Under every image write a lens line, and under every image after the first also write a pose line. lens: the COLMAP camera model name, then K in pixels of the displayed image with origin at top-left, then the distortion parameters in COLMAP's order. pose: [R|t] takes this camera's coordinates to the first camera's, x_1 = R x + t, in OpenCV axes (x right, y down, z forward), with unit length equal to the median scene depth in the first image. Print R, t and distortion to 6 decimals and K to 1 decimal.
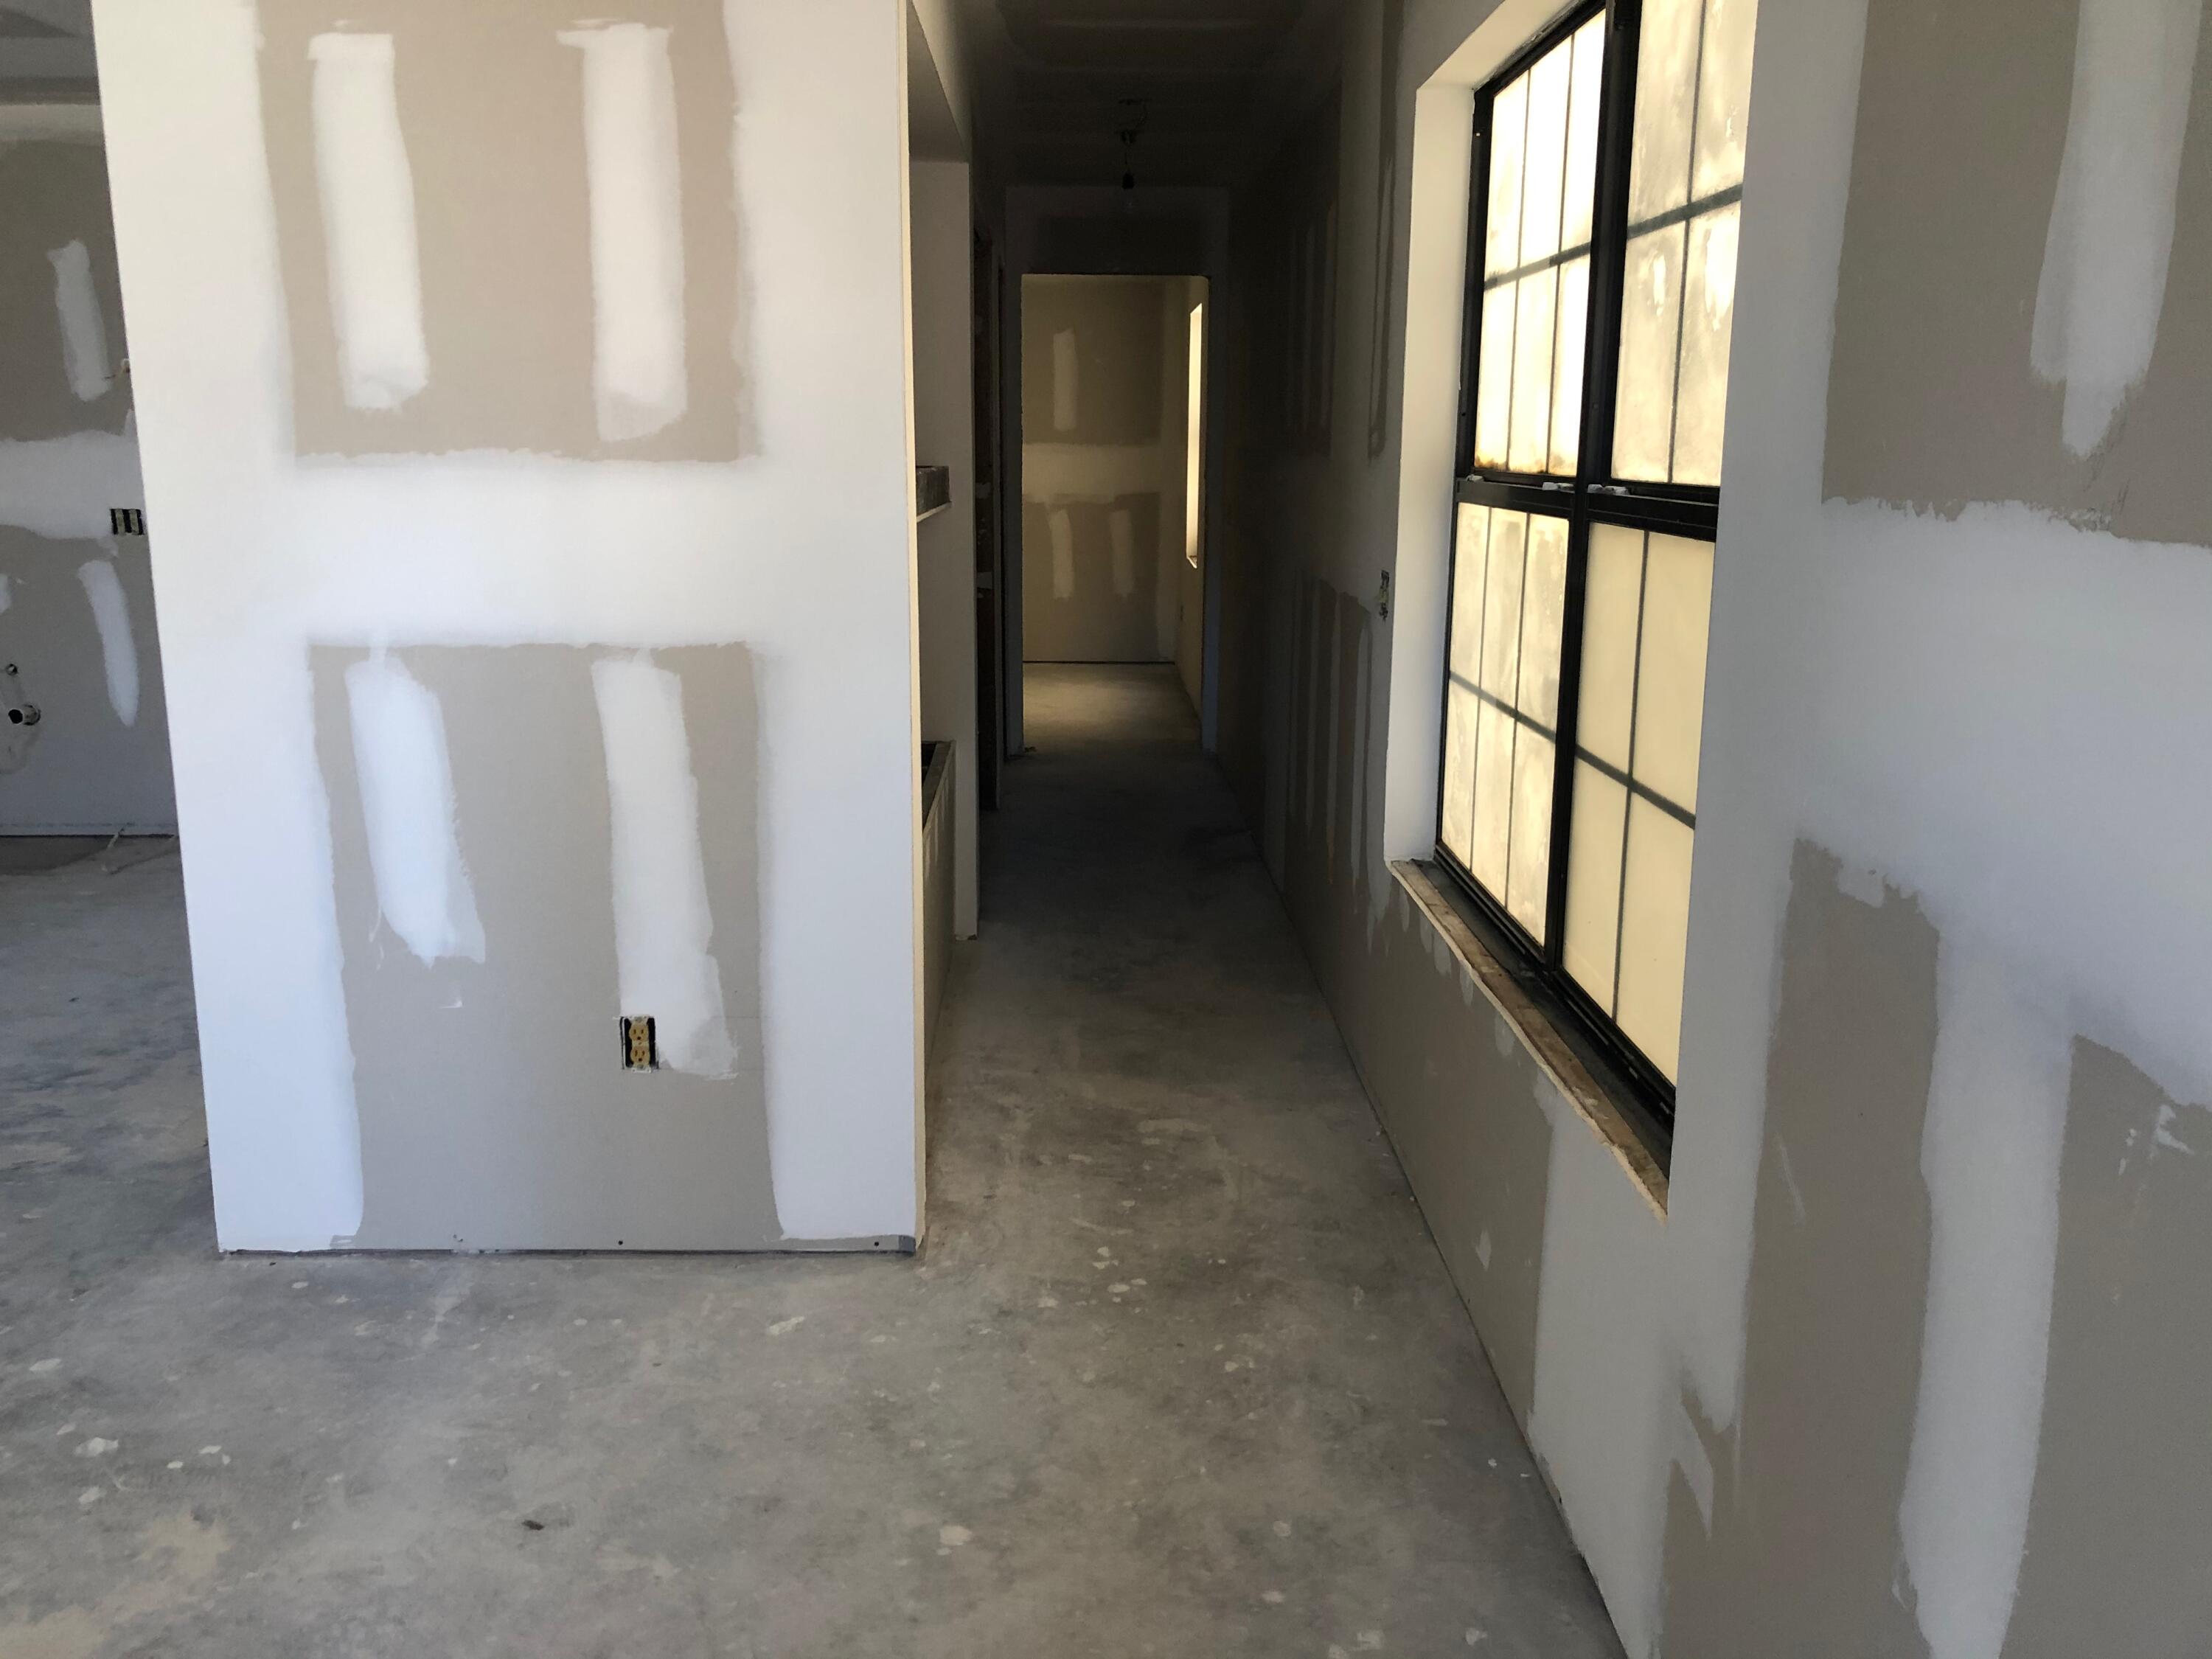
lens RADIAL K [[1809.3, 0, 1096.1], [0, 1809.3, 824.2], [0, 0, 1]] dist [0.015406, -0.027687]
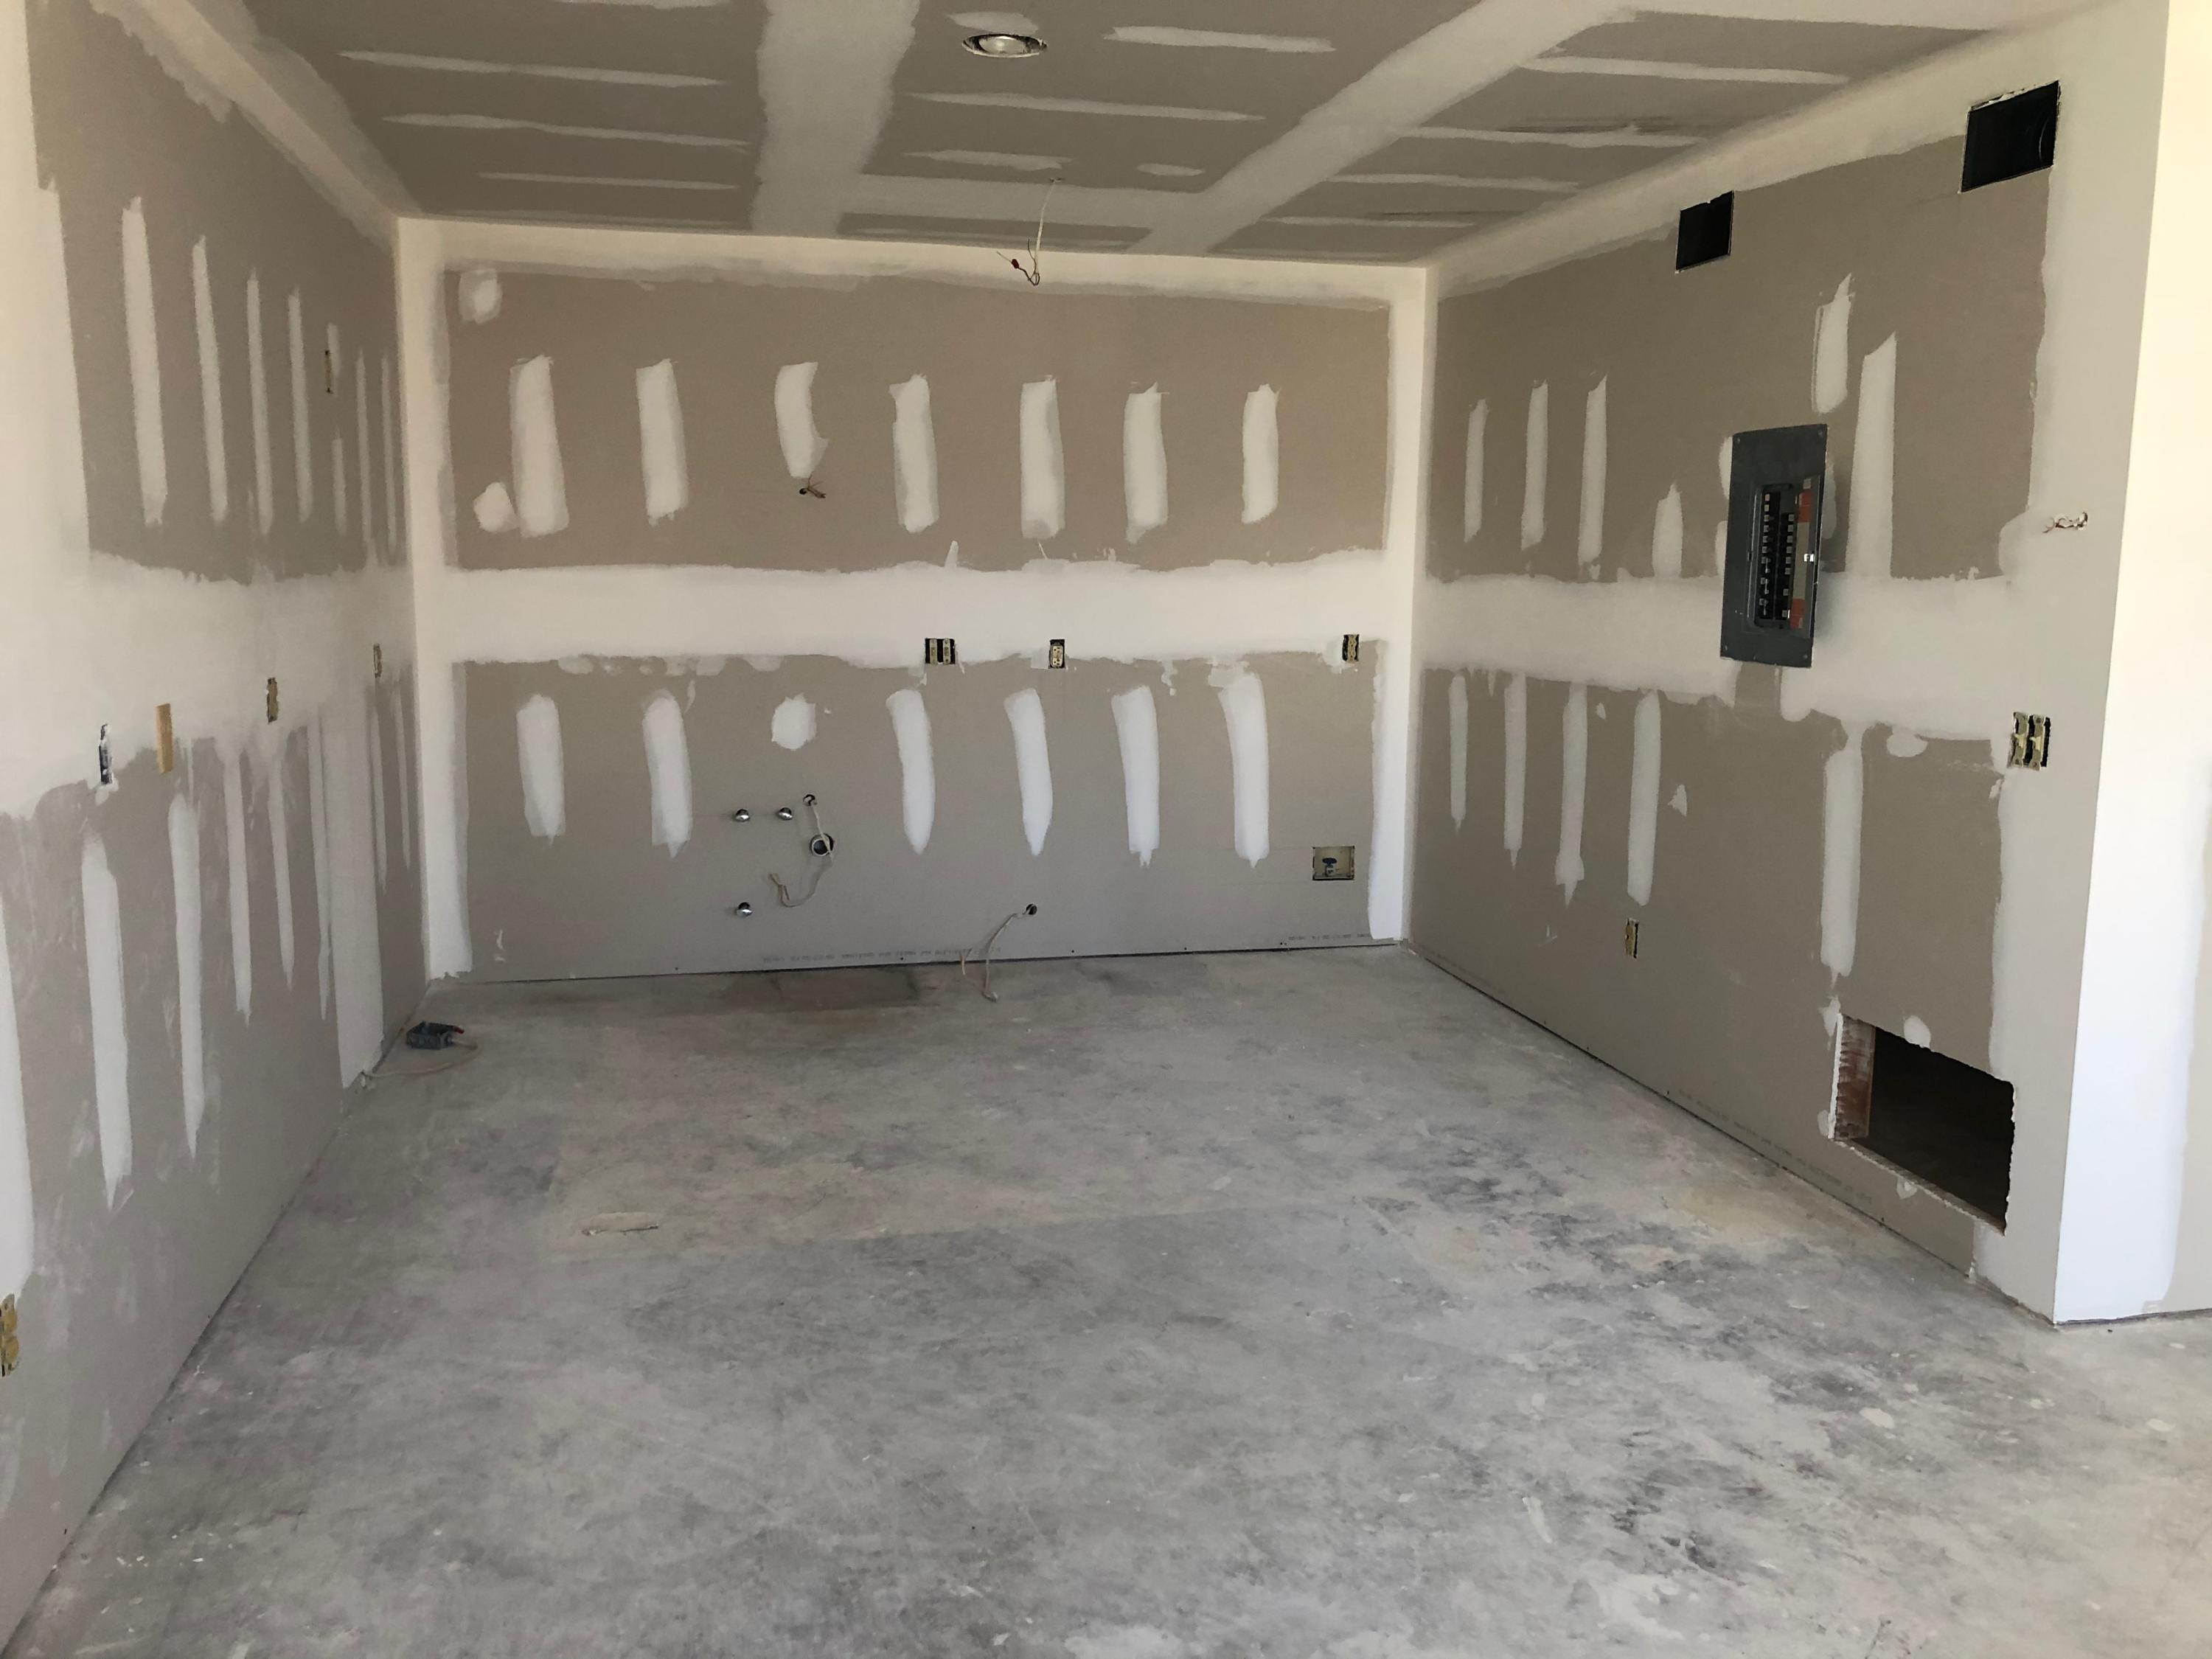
lens RADIAL K [[1792.9, 0, 1106.0], [0, 1792.9, 829.5], [0, 0, 1]] dist [0.028894, -0.001111]
pose [[0.980492, -0.026585, 0.194755, -0.631629], [0.036443, 0.998220, -0.047210, -0.016751], [-0.193153, 0.053386, 0.979715, 0.007853]]
